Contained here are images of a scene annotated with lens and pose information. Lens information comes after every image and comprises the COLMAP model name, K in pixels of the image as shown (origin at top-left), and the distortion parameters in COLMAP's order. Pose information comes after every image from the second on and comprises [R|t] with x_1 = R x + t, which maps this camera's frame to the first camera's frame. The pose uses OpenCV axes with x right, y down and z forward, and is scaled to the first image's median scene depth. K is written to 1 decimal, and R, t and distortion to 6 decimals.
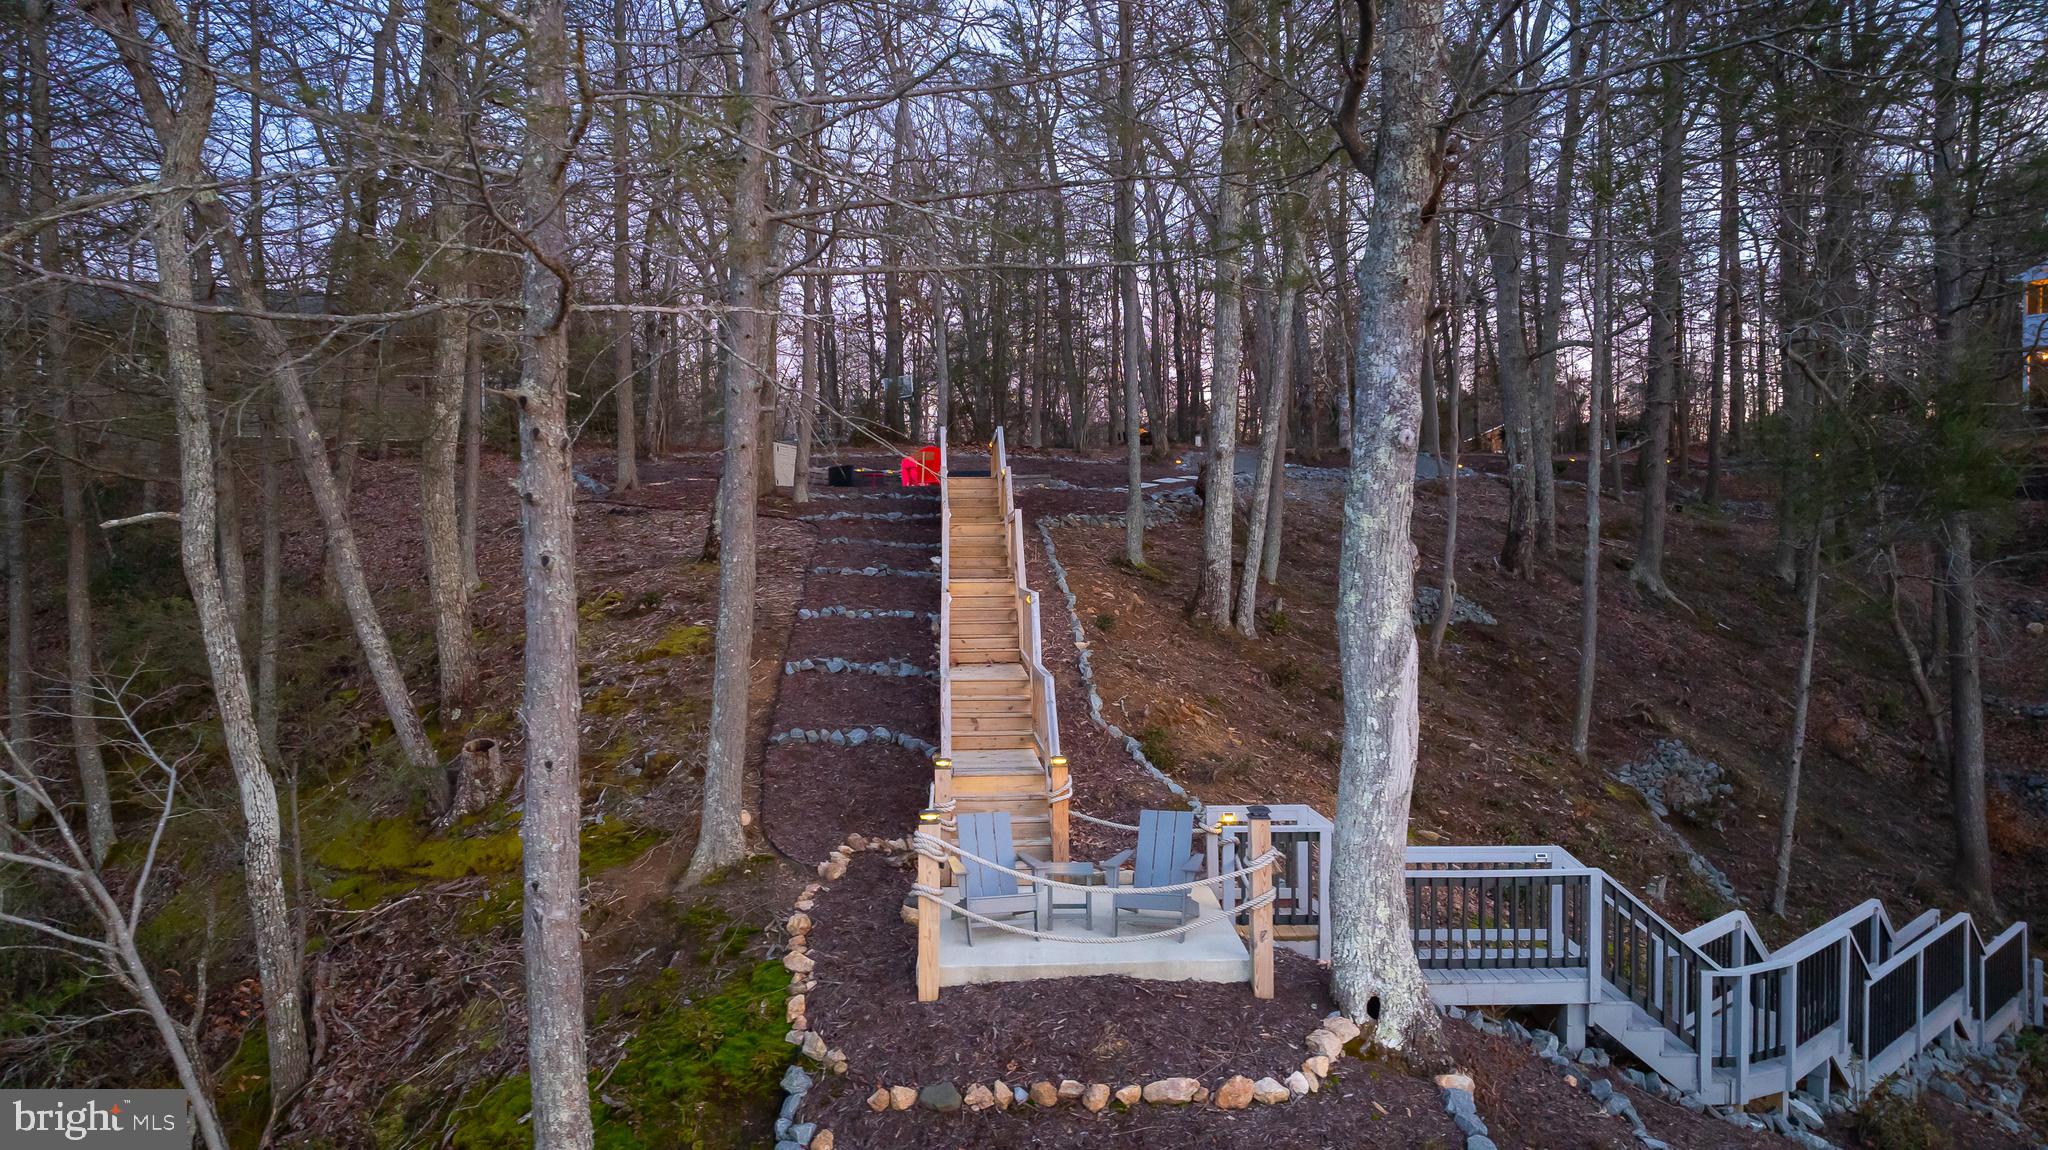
lens RADIAL K [[1398.6, 0, 1024.0], [0, 1398.6, 575.0], [0, 0, 1]] dist [-0.031475, -0.000046]
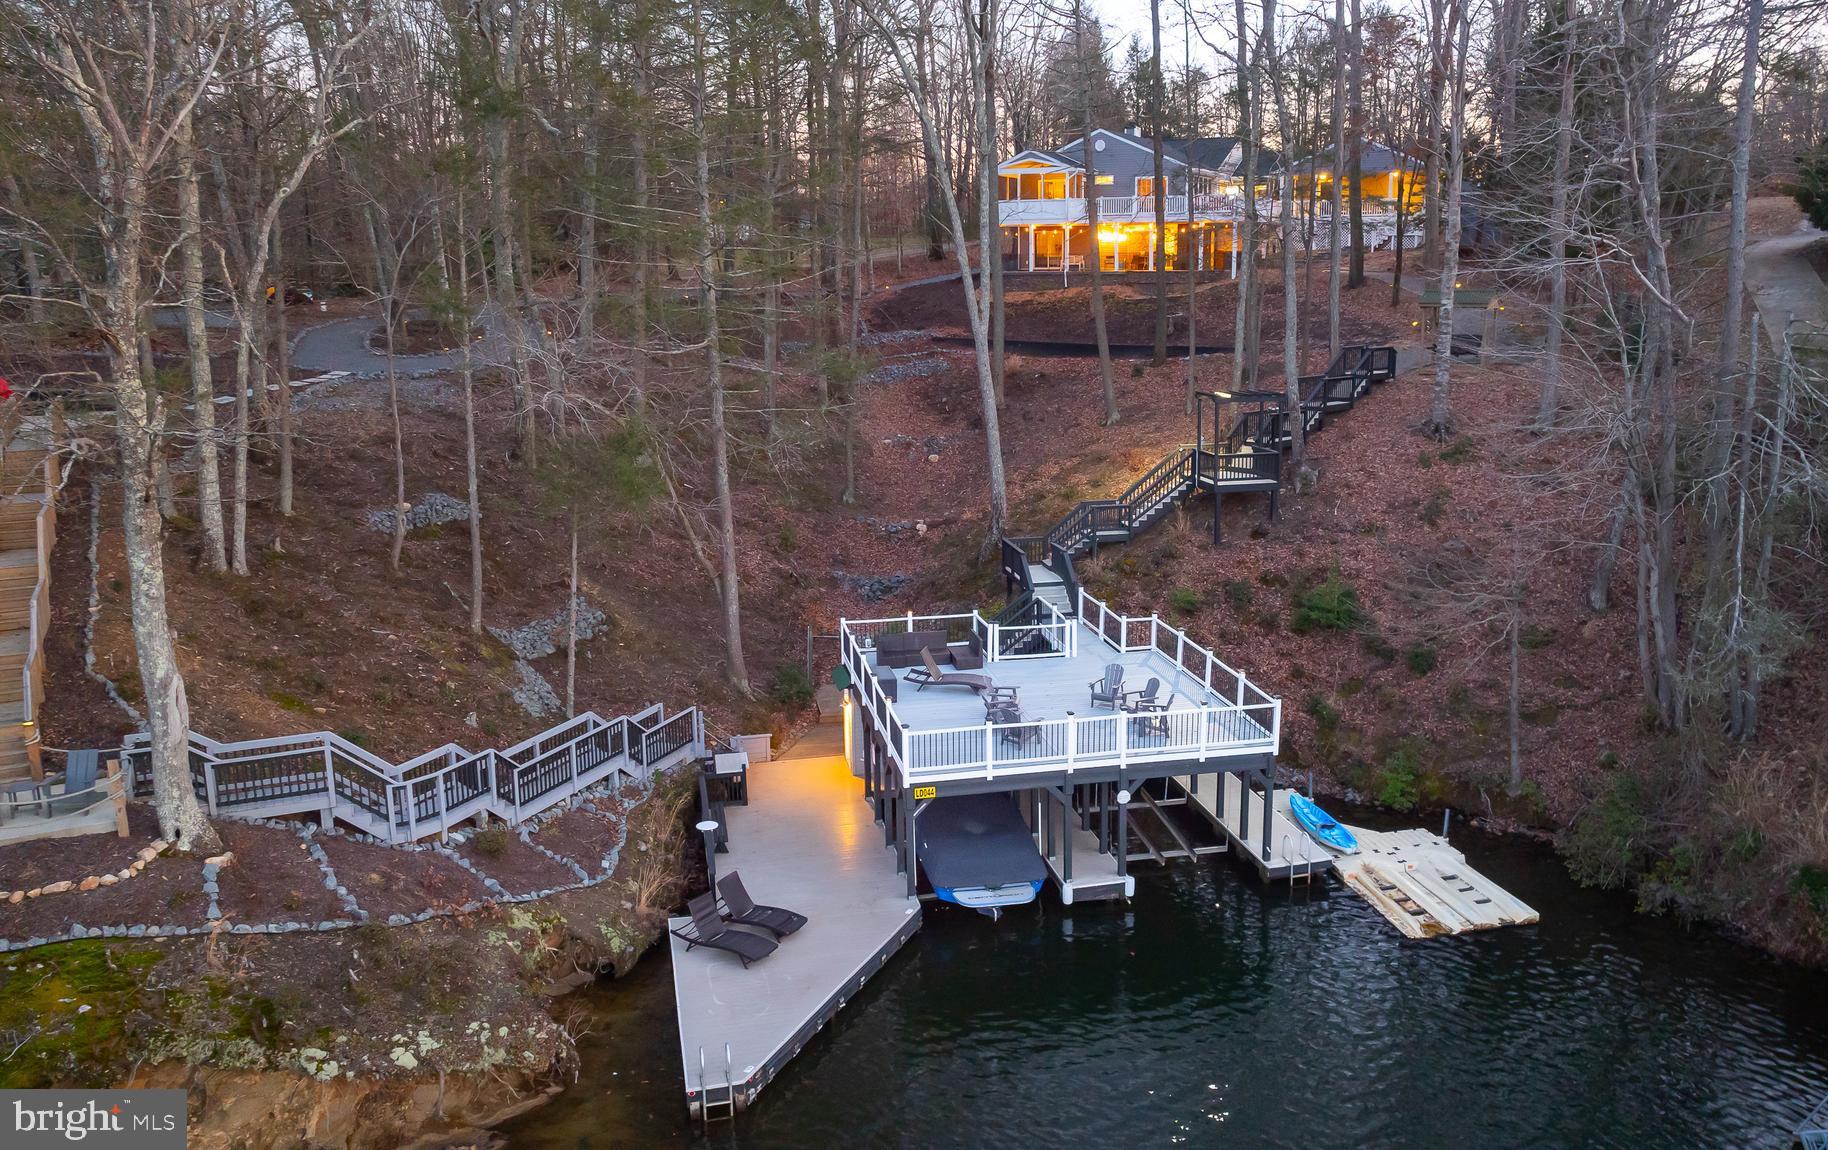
lens RADIAL K [[1395.8, 0, 956.1], [0, 1395.8, 579.9], [0, 0, 1]] dist [0.006464, 0.004757]
pose [[0.901406, -0.088382, 0.423858, 0.395848], [0.003813, 0.980527, 0.196349, -0.453143], [-0.432958, -0.175374, 0.884190, -1.256704]]
